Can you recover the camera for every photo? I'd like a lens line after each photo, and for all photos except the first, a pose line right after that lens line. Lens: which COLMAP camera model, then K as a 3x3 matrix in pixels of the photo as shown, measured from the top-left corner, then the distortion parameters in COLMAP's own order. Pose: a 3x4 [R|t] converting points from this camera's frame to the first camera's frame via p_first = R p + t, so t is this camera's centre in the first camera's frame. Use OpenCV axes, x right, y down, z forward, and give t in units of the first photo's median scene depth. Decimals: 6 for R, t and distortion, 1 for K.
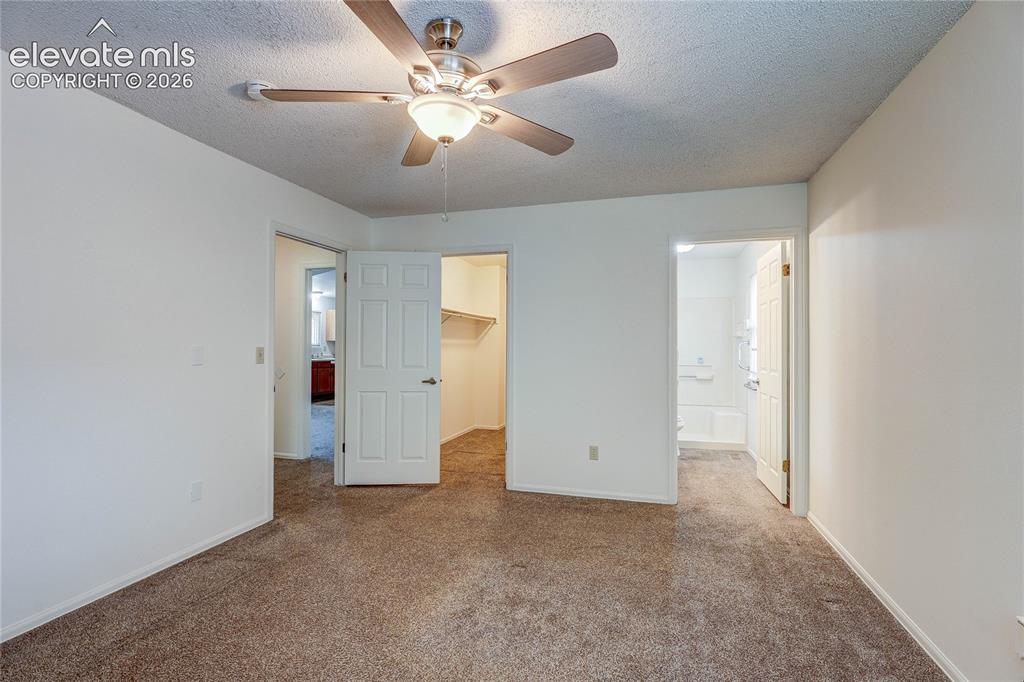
lens RADIAL K [[499.3, 0, 509.4], [0, 499.3, 329.7], [0, 0, 1]] dist [-0.000292, 0.000219]
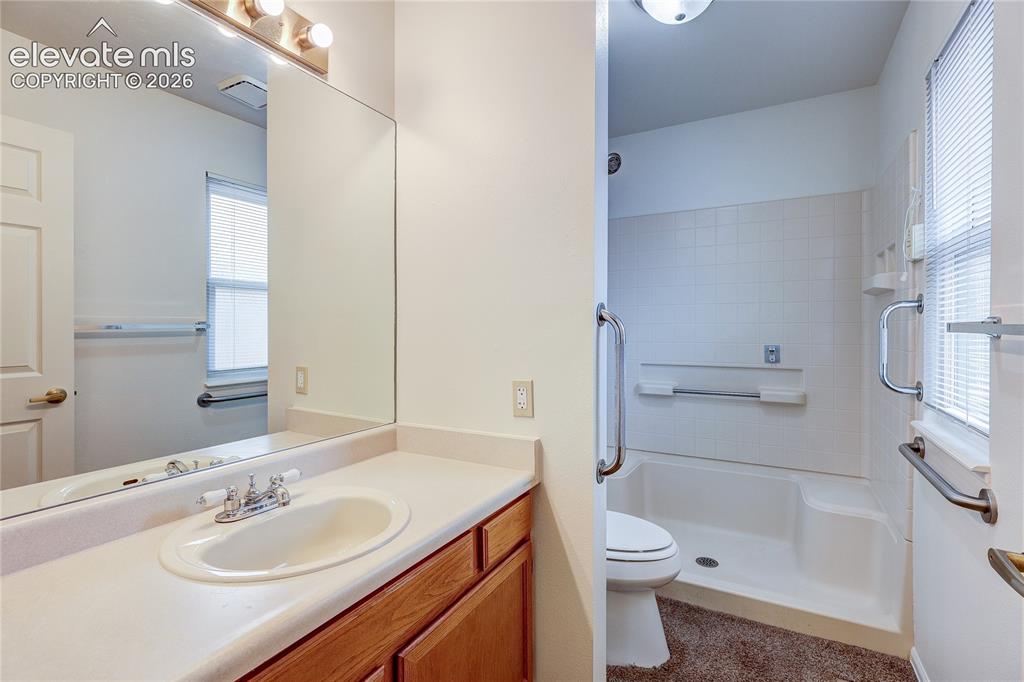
lens RADIAL K [[499.3, 0, 509.4], [0, 499.3, 329.7], [0, 0, 1]] dist [-0.000292, 0.000219]
pose [[0.976864, -0.000252, -0.213860, 0.267584], [0.007859, 0.999366, 0.034724, 0.025819], [0.213716, -0.035601, 0.976247, 0.576116]]
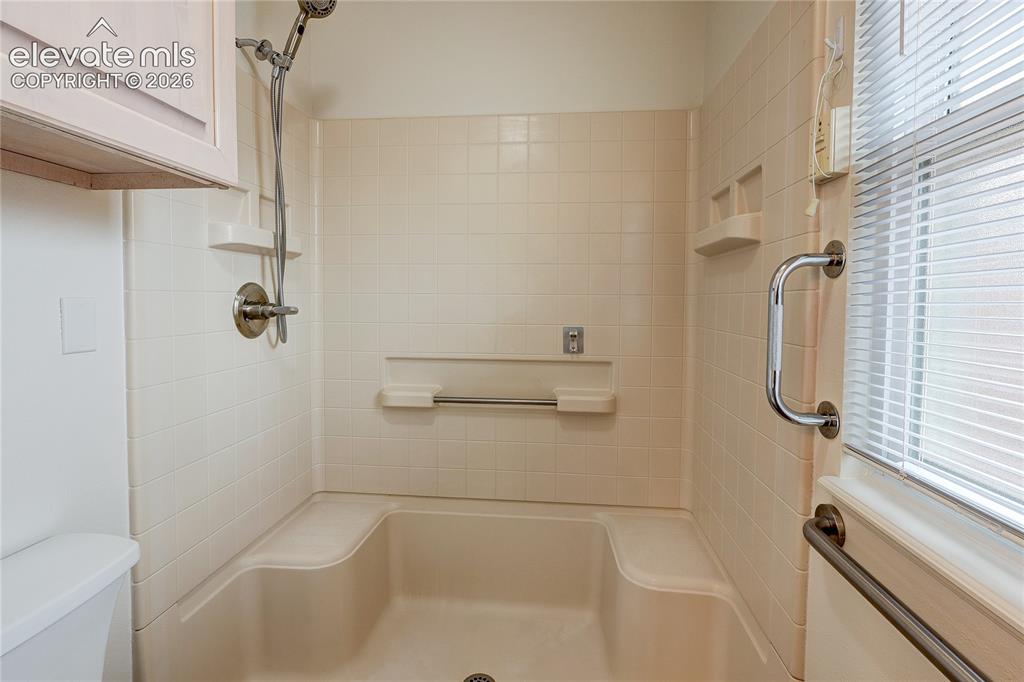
lens RADIAL K [[499.3, 0, 509.4], [0, 499.3, 329.7], [0, 0, 1]] dist [-0.000292, 0.000219]
pose [[0.984188, -0.002387, 0.177112, 0.306227], [-0.013490, 0.995995, 0.088387, 0.031715], [-0.176614, -0.089379, 0.980214, 0.755003]]
